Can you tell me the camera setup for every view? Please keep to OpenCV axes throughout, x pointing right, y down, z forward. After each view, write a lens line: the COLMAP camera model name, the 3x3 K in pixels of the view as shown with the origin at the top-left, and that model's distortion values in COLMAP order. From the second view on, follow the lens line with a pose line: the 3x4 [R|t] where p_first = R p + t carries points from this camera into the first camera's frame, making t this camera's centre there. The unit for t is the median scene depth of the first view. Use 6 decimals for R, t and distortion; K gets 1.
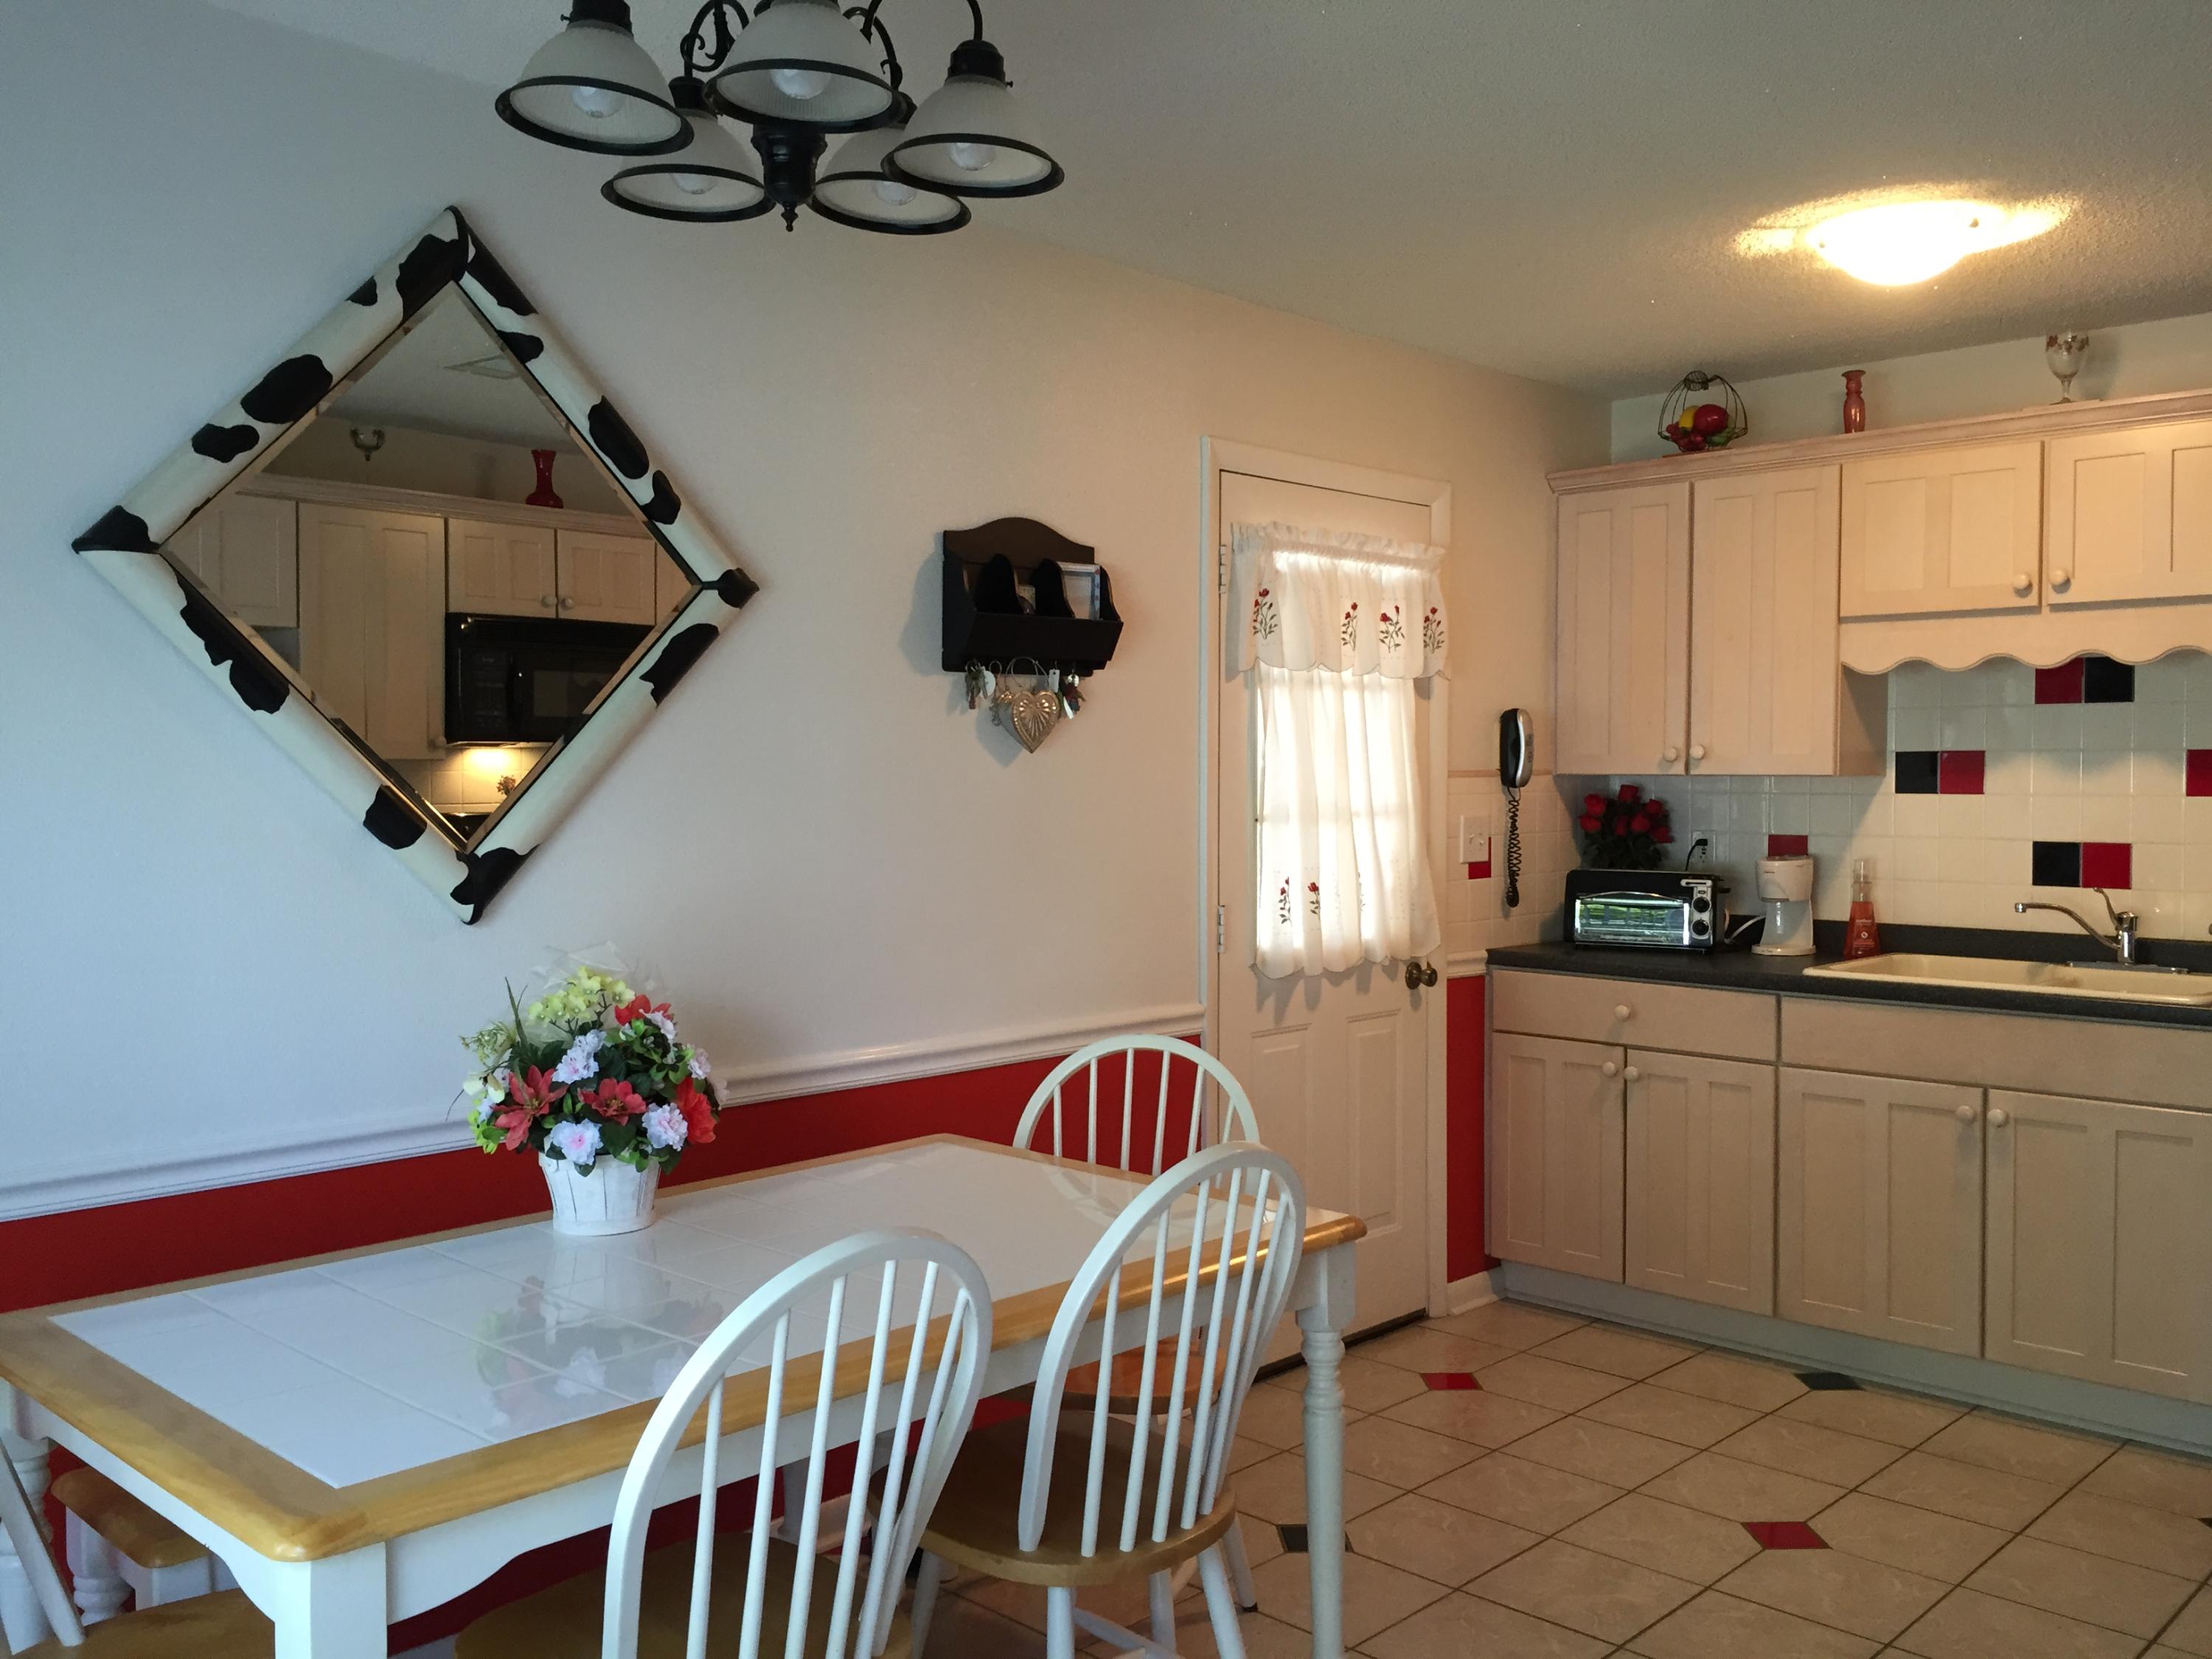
lens RADIAL K [[1950.5, 0, 1146.1], [0, 1950.5, 816.1], [0, 0, 1]] dist [0.071410, -0.135169]
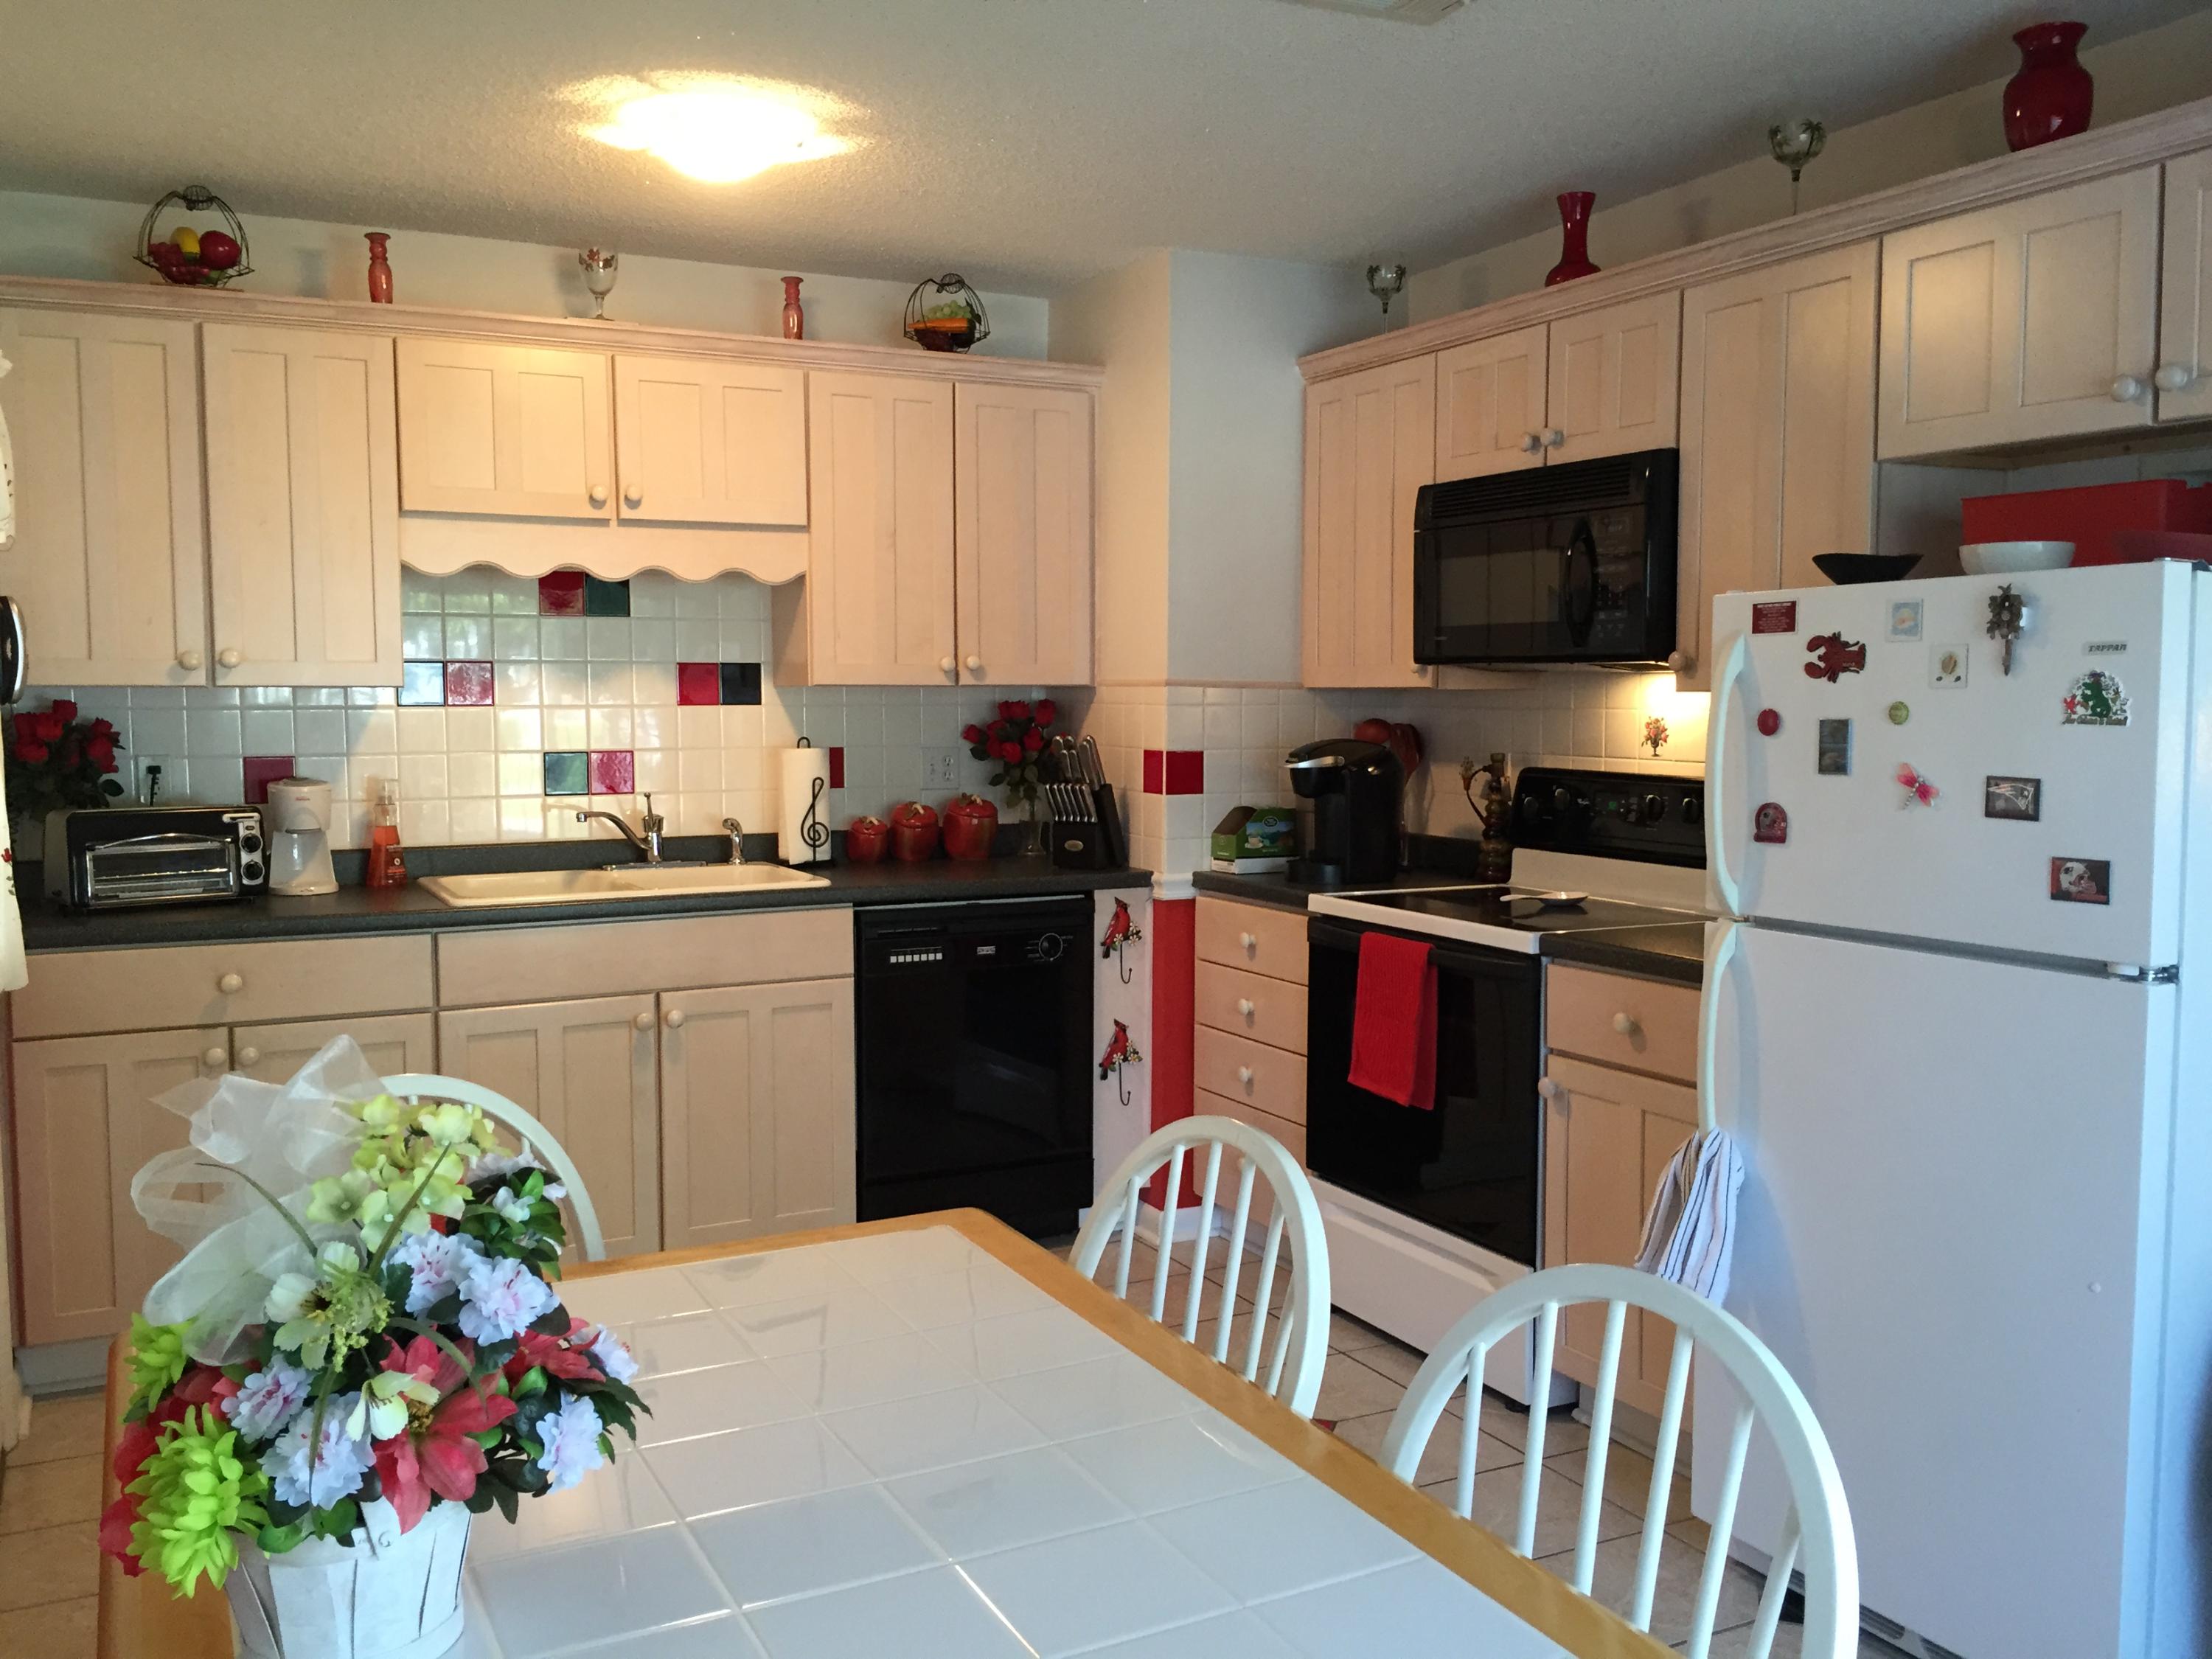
lens RADIAL K [[1950.5, 0, 1146.1], [0, 1950.5, 816.1], [0, 0, 1]] dist [0.071410, -0.135169]
pose [[0.293708, -0.067859, 0.953484, -0.431206], [0.022295, 0.997692, 0.064137, -0.012171], [-0.955635, 0.002420, 0.294543, 0.425191]]
